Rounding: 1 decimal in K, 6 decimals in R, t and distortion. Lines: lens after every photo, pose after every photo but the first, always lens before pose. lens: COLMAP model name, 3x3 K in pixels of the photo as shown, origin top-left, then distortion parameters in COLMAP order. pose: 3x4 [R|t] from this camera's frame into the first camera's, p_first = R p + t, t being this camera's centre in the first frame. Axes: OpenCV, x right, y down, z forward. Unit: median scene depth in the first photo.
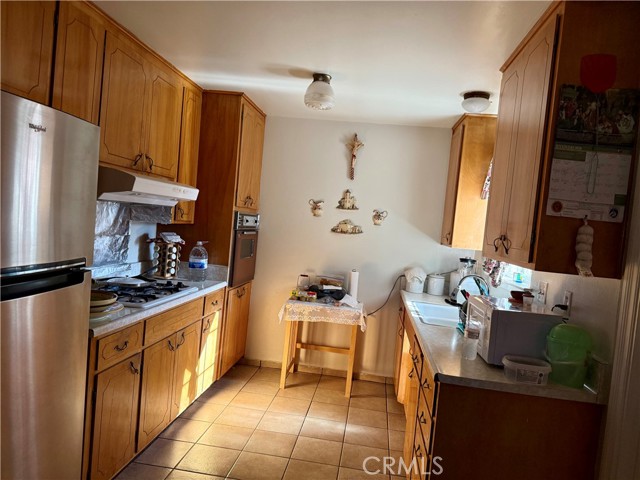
lens RADIAL K [[450.4, 0, 316.8], [0, 450.4, 243.5], [0, 0, 1]] dist [0.067169, -0.090288]
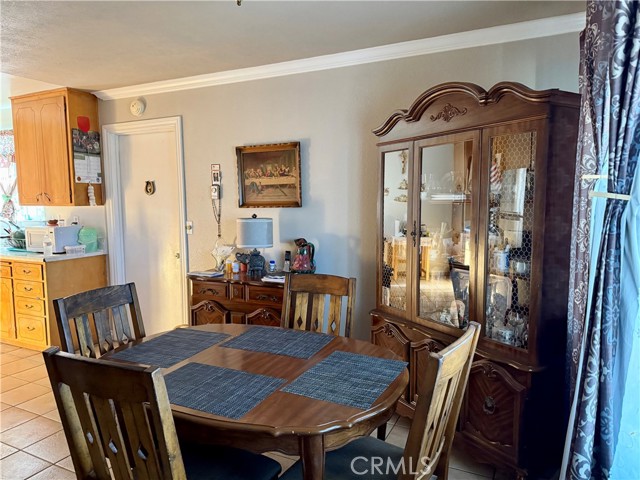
lens RADIAL K [[450.4, 0, 318.2], [0, 450.4, 237.6], [0, 0, 1]] dist [0.067169, -0.090288]
pose [[0.322497, -0.180578, 0.929186, -1.392769], [0.082620, 0.983258, 0.162411, -0.062183], [-0.942958, 0.024393, 0.332018, -1.017047]]
